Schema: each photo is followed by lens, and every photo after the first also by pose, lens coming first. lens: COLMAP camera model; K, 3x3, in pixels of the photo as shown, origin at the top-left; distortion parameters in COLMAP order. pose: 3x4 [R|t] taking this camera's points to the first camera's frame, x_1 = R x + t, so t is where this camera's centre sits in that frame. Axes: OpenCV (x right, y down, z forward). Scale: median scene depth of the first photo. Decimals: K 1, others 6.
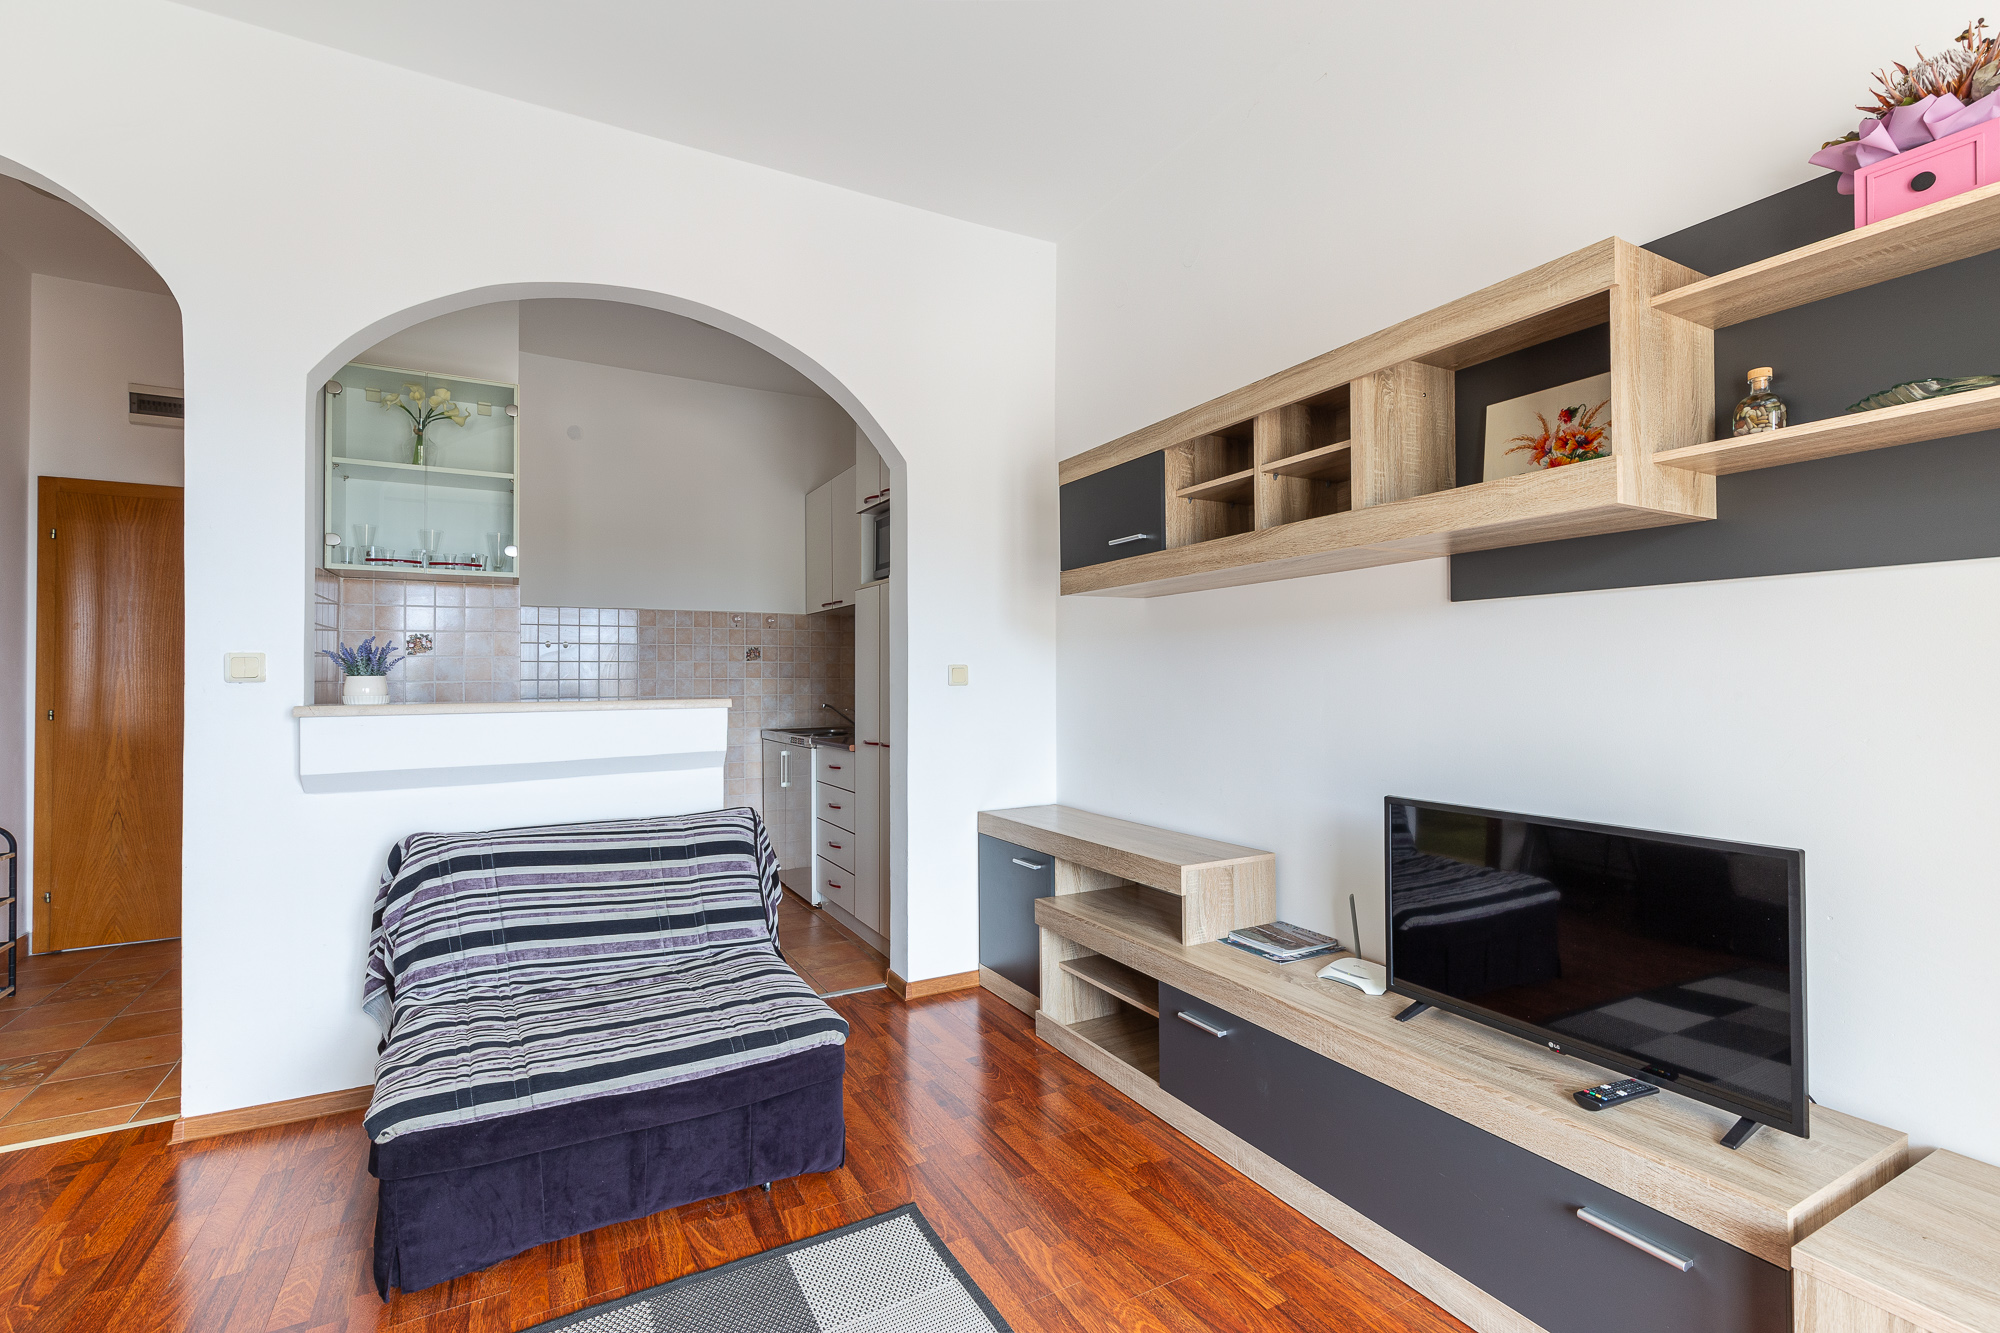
lens RADIAL K [[895.4, 0, 993.8], [0, 895.4, 668.7], [0, 0, 1]] dist [-0.001593, -0.000018]
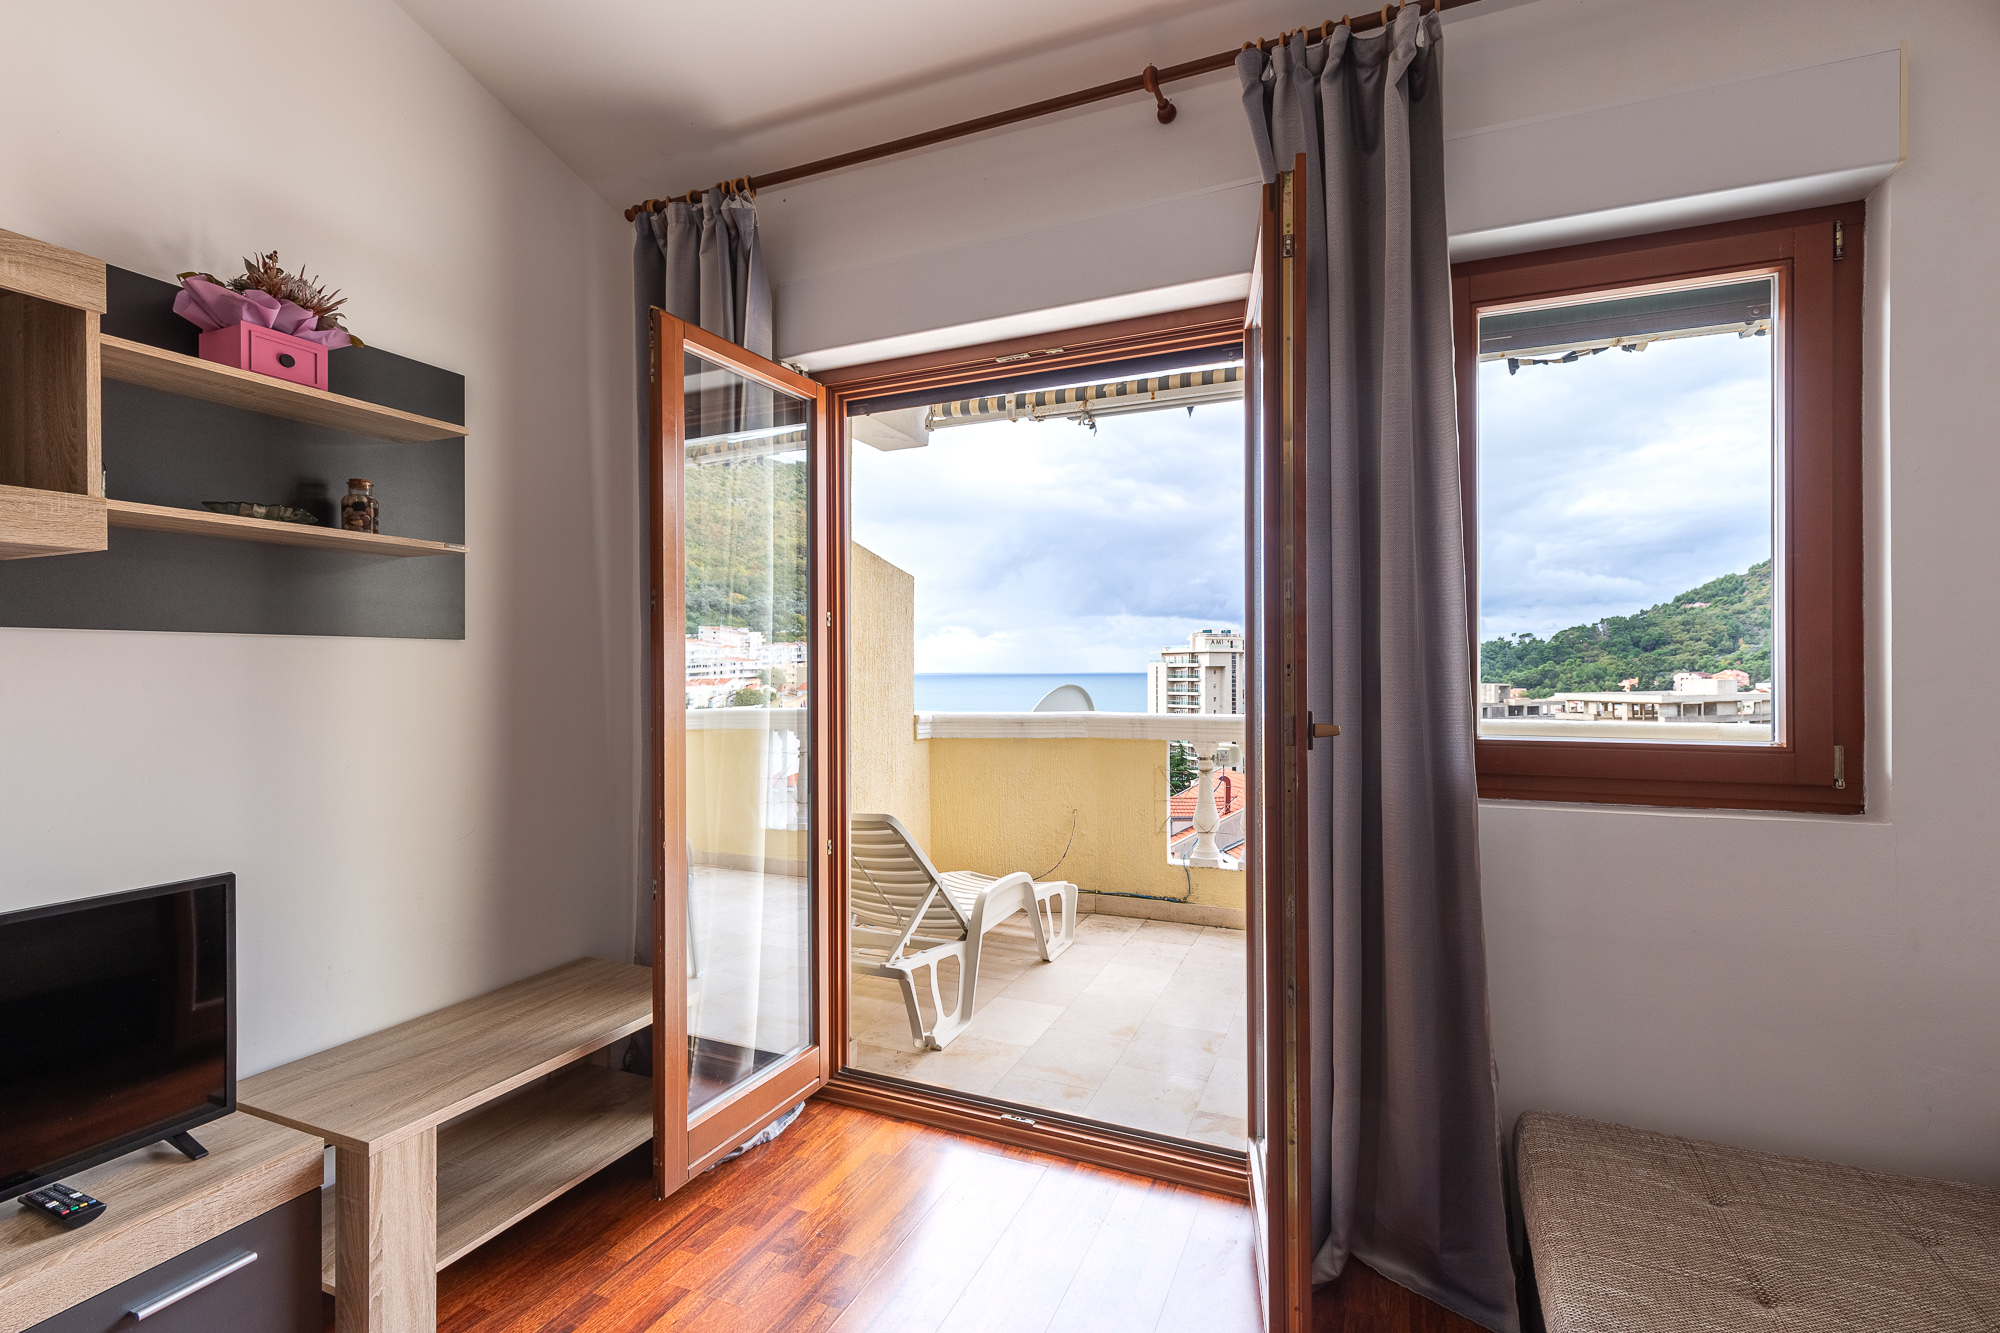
lens RADIAL K [[899.0, 0, 1000.0], [0, 899.0, 666.5], [0, 0, 1]] dist [0.002106, -0.000168]
pose [[-0.617029, 0.003319, 0.786934, -0.499950], [-0.004503, 0.999960, -0.007749, -0.049607], [-0.786928, -0.008325, -0.616989, 0.690548]]
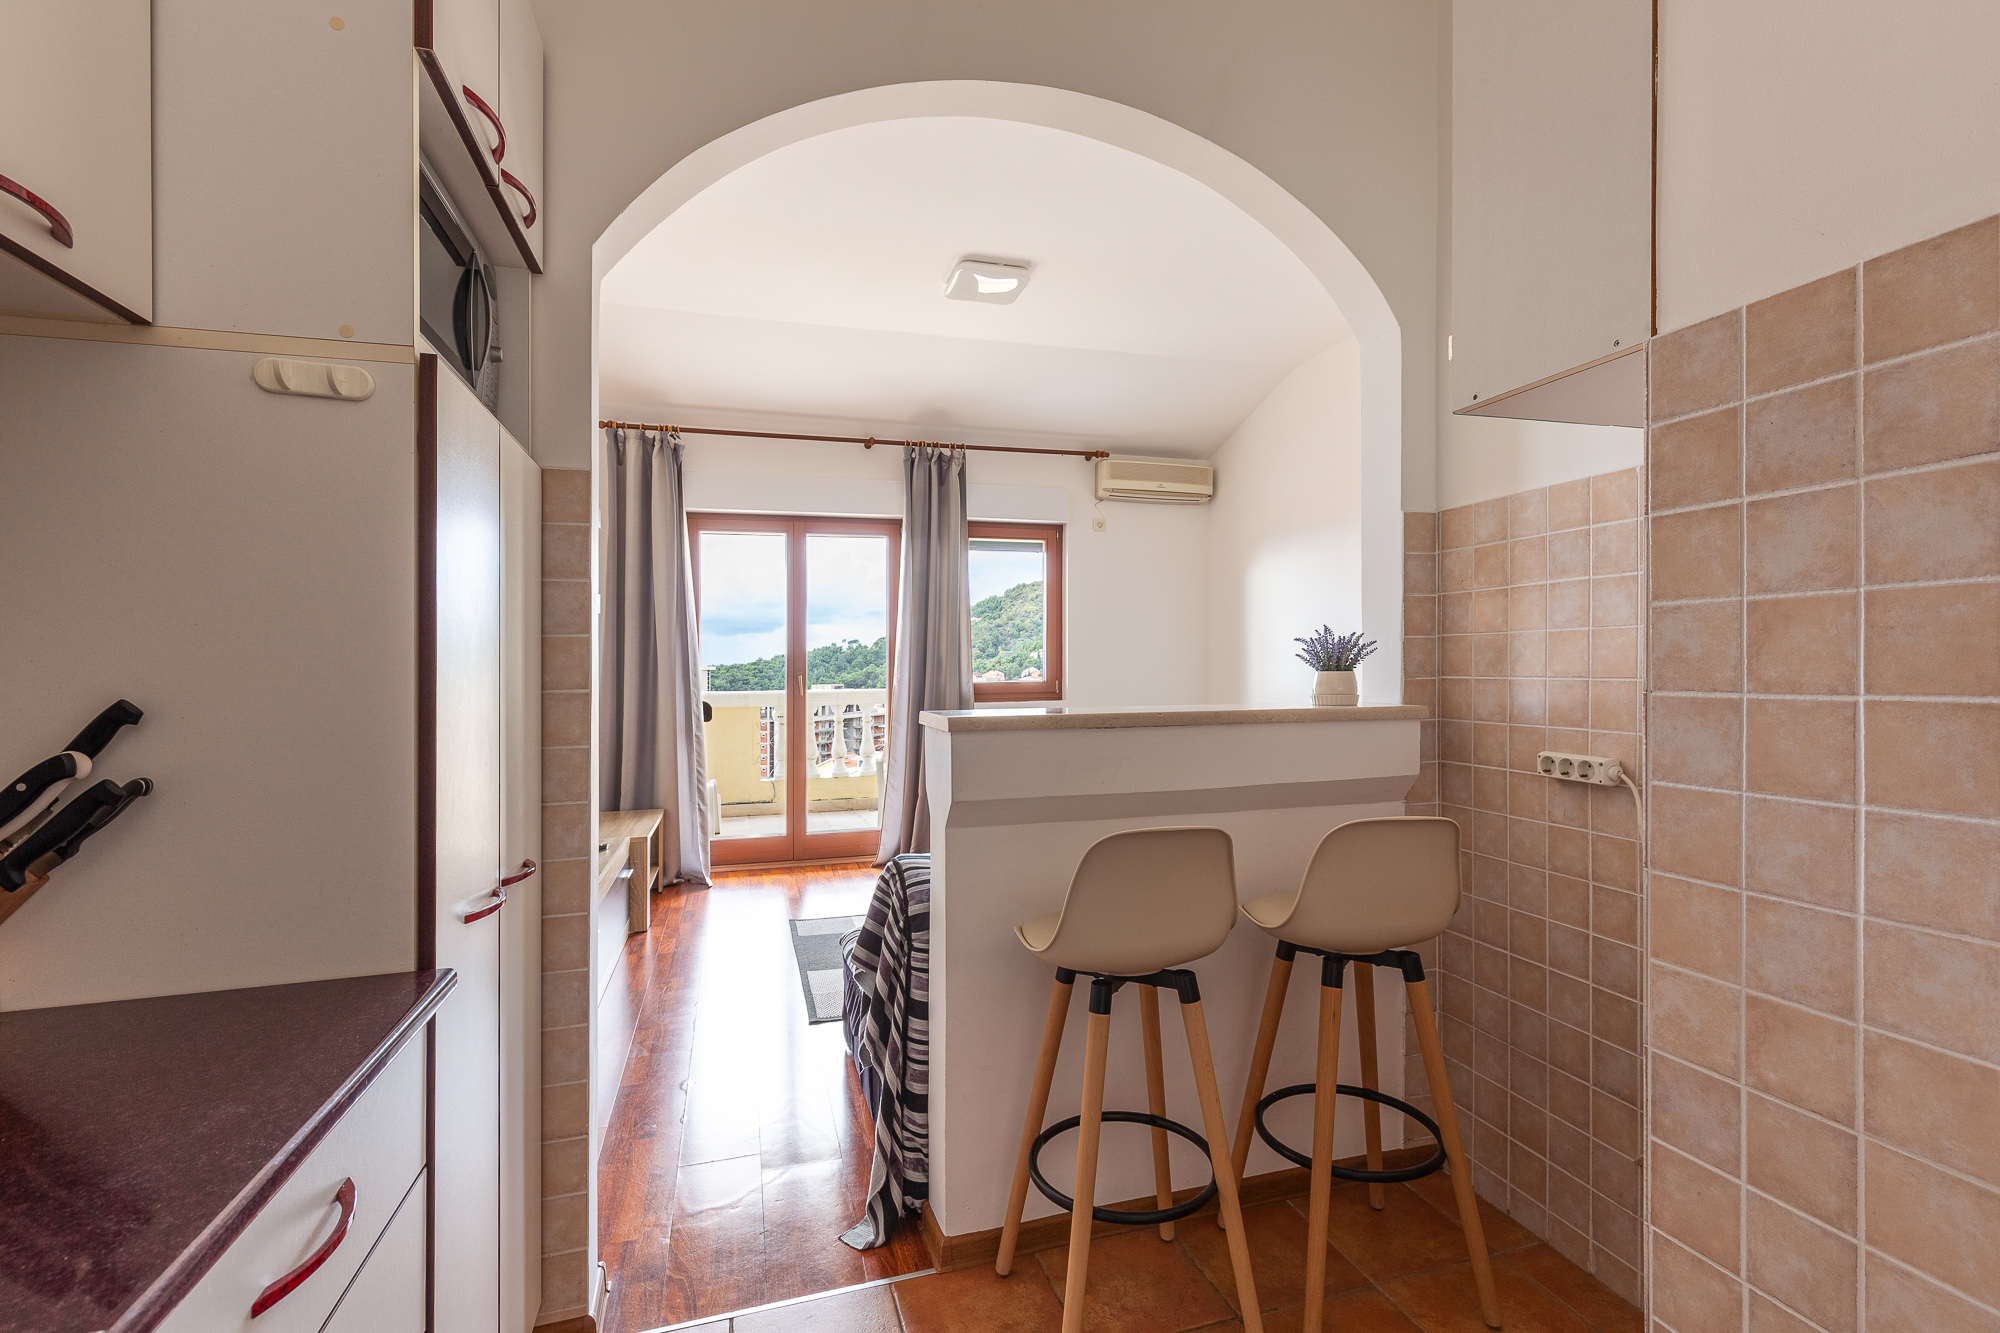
lens RADIAL K [[912.3, 0, 1006.4], [0, 912.3, 649.7], [0, 0, 1]] dist [-0.000394, -0.000131]
pose [[-0.977916, 0.014072, 0.208524, -0.802127], [0.008197, 0.999545, -0.029012, 0.003074], [-0.208837, -0.026662, -0.977587, 2.682306]]
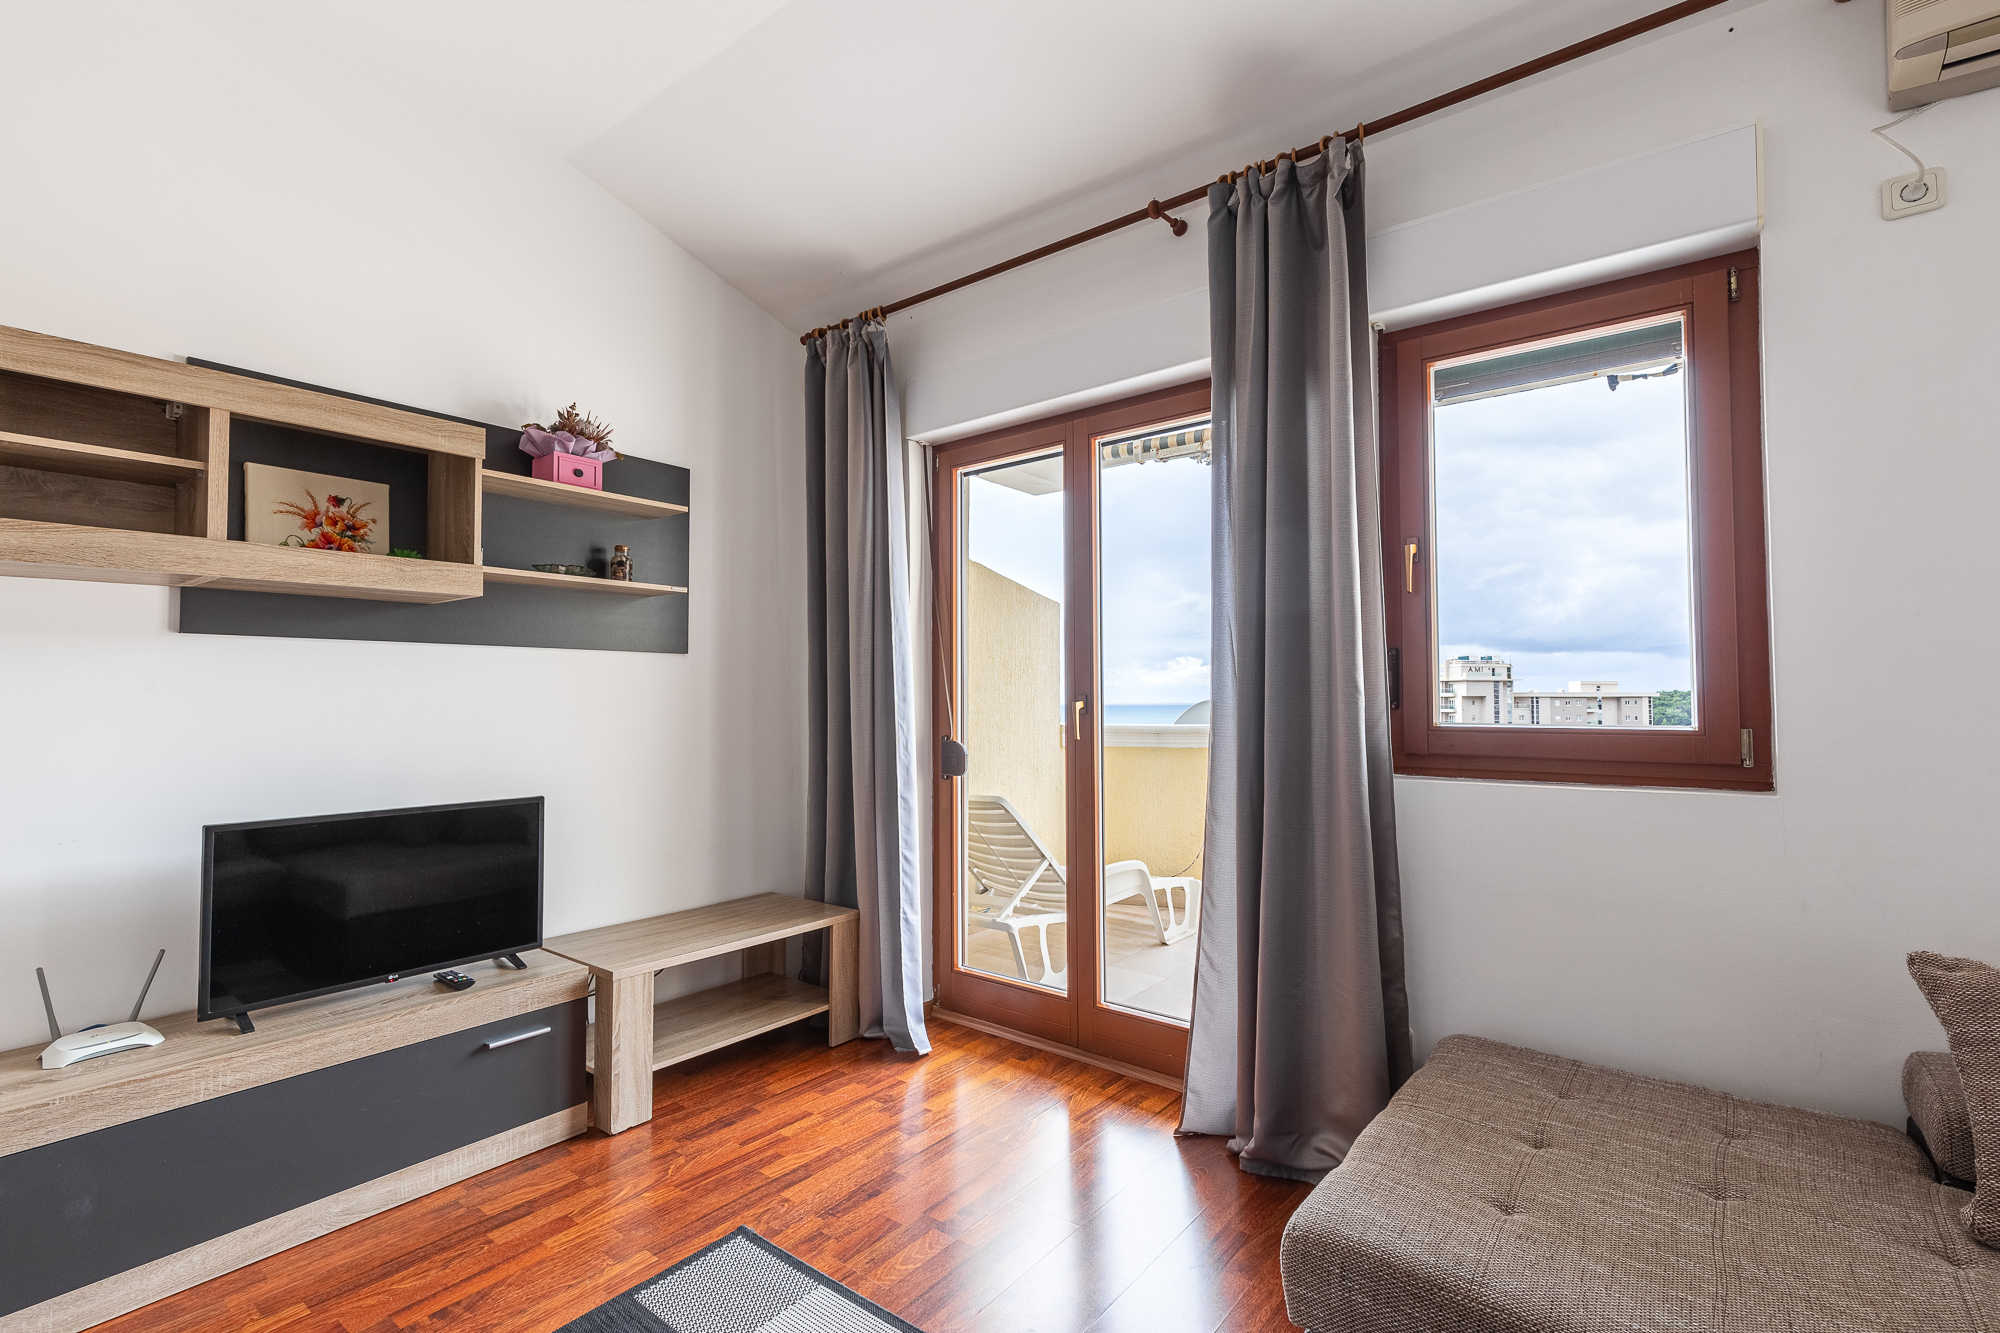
lens RADIAL K [[895.4, 0, 993.8], [0, 895.4, 668.7], [0, 0, 1]] dist [-0.001593, -0.000018]
pose [[-0.392831, 0.031423, 0.919074, -0.913724], [-0.007565, 0.999272, -0.037398, -0.003088], [-0.919580, -0.021644, -0.392307, 0.641147]]
